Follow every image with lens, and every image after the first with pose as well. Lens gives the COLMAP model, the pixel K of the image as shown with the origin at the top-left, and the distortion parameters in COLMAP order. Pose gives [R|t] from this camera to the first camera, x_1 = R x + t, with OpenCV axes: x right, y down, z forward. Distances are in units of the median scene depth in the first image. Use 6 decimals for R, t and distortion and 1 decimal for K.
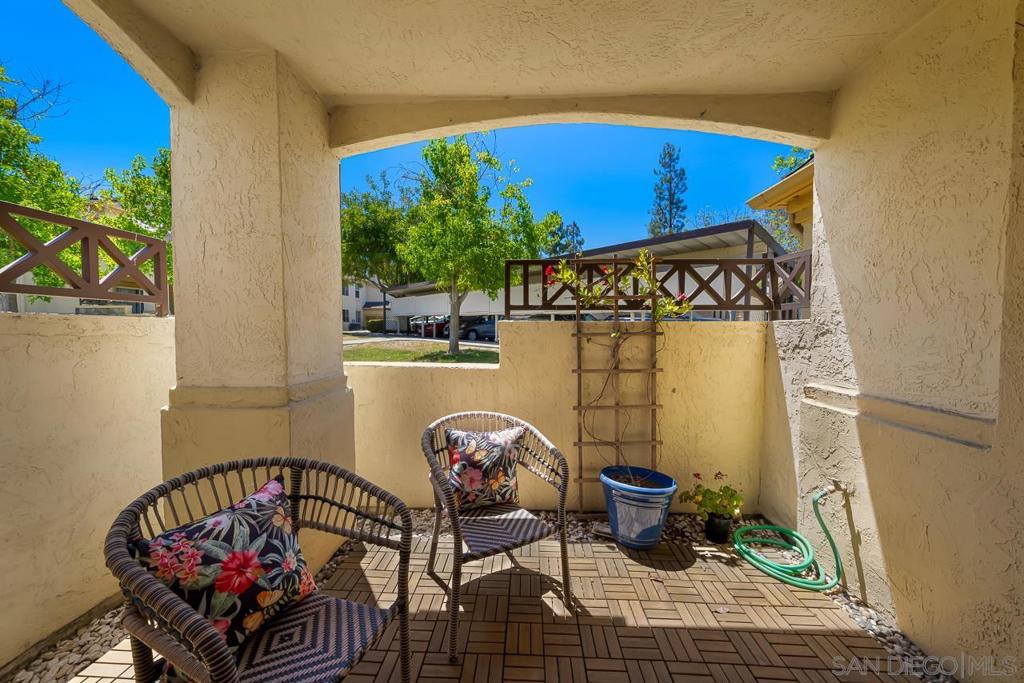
lens RADIAL K [[354.4, 0, 512.9], [0, 354.4, 337.7], [0, 0, 1]] dist [-0.001988, -0.000494]
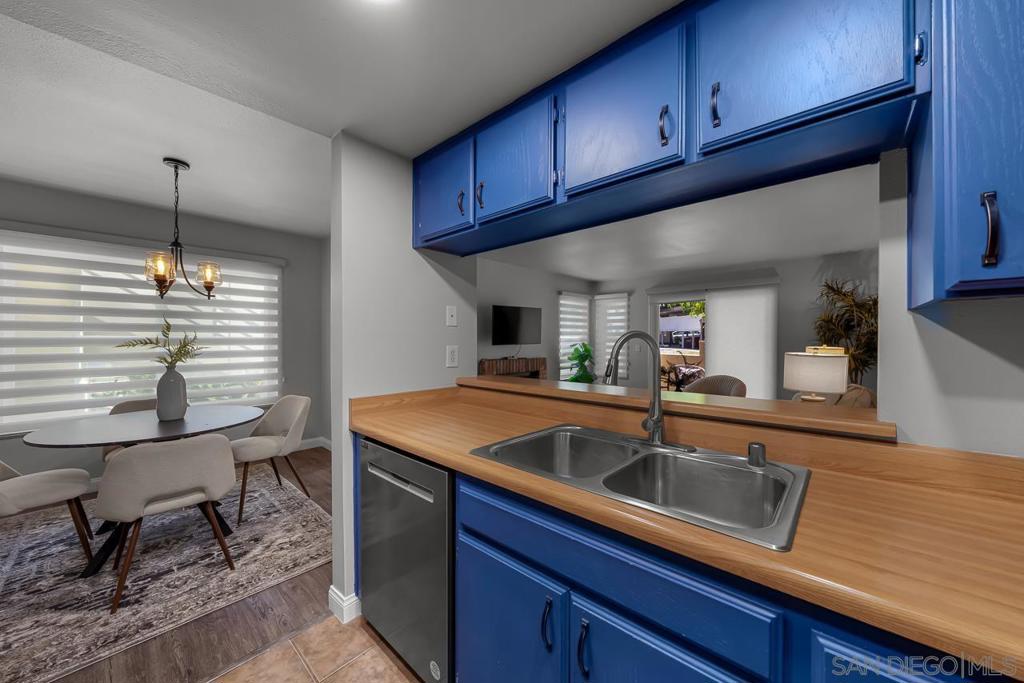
lens RADIAL K [[354.4, 0, 515.2], [0, 354.4, 342.8], [0, 0, 1]] dist [-0.001988, -0.000494]
pose [[0.762510, 0.007106, -0.646938, 0.685285], [-0.017027, 0.999814, -0.009087, 0.011820], [0.646752, 0.017945, 0.762489, -2.216071]]
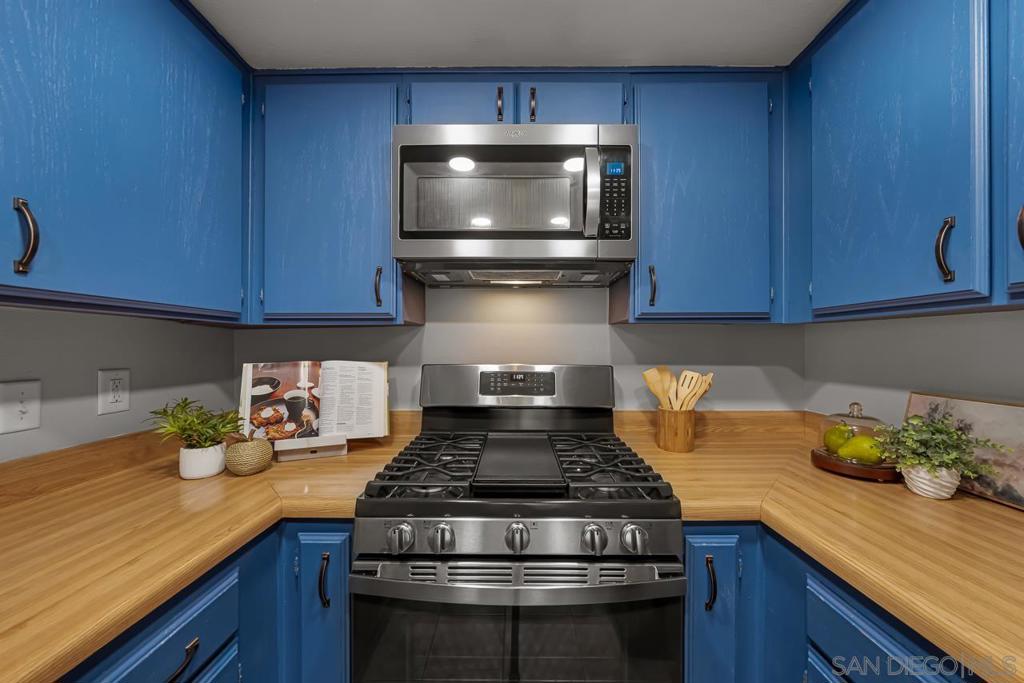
lens RADIAL K [[354.4, 0, 520.4], [0, 354.4, 347.7], [0, 0, 1]] dist [-0.001988, -0.000494]
pose [[-0.039983, -0.000880, 0.999200, 0.521448], [0.017991, 0.999837, 0.001600, 0.010037], [-0.999038, 0.018041, -0.039961, -2.166457]]
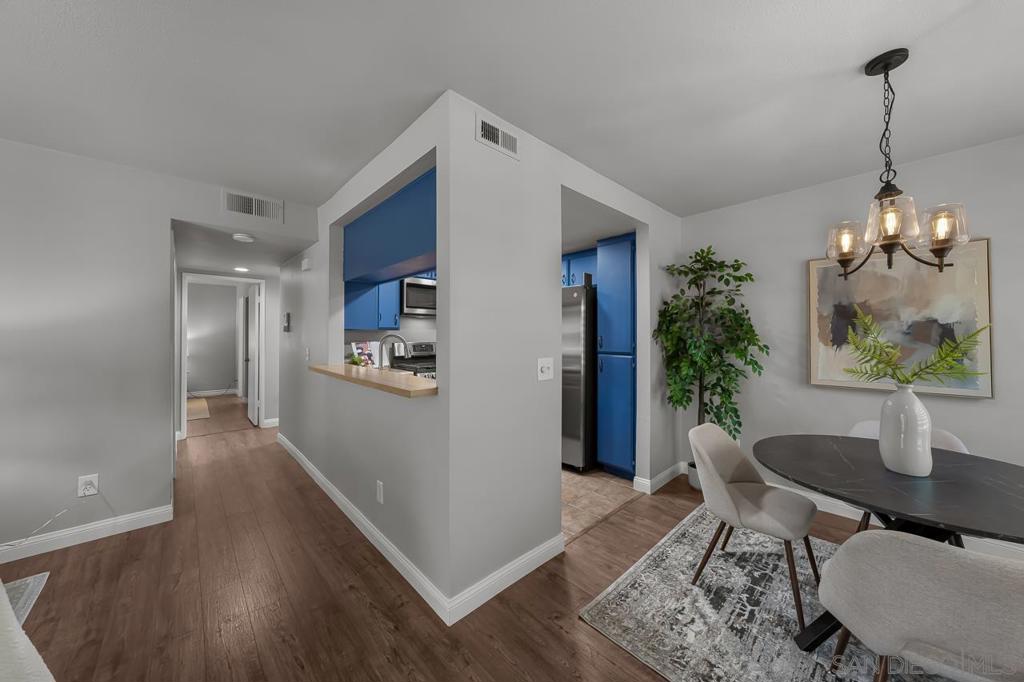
lens RADIAL K [[354.4, 0, 512.9], [0, 354.4, 335.9], [0, 0, 1]] dist [-0.001988, -0.000494]
pose [[-0.706971, -0.004356, 0.707229, -0.363685], [0.009226, 0.999839, 0.015382, -0.015705], [-0.707182, 0.017400, -0.706817, -1.378972]]
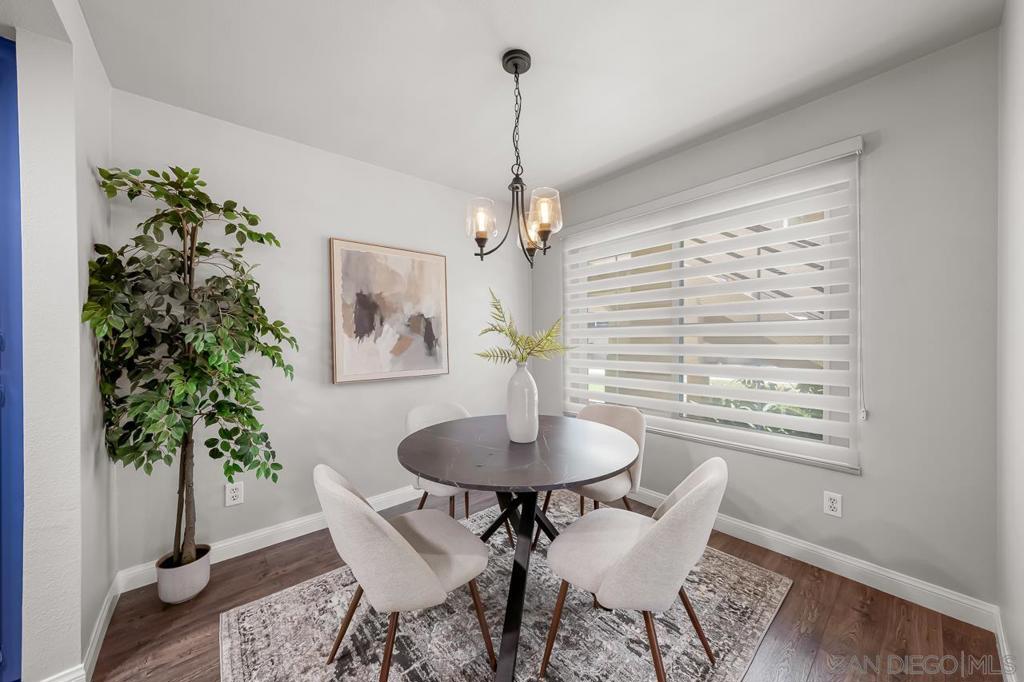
lens RADIAL K [[354.4, 0, 515.0], [0, 354.4, 342.1], [0, 0, 1]] dist [-0.001988, -0.000494]
pose [[-0.729729, 0.007223, -0.683698, -0.020540], [-0.008461, 0.999772, 0.019592, 0.020721], [0.683684, 0.020082, -0.729502, -1.709822]]
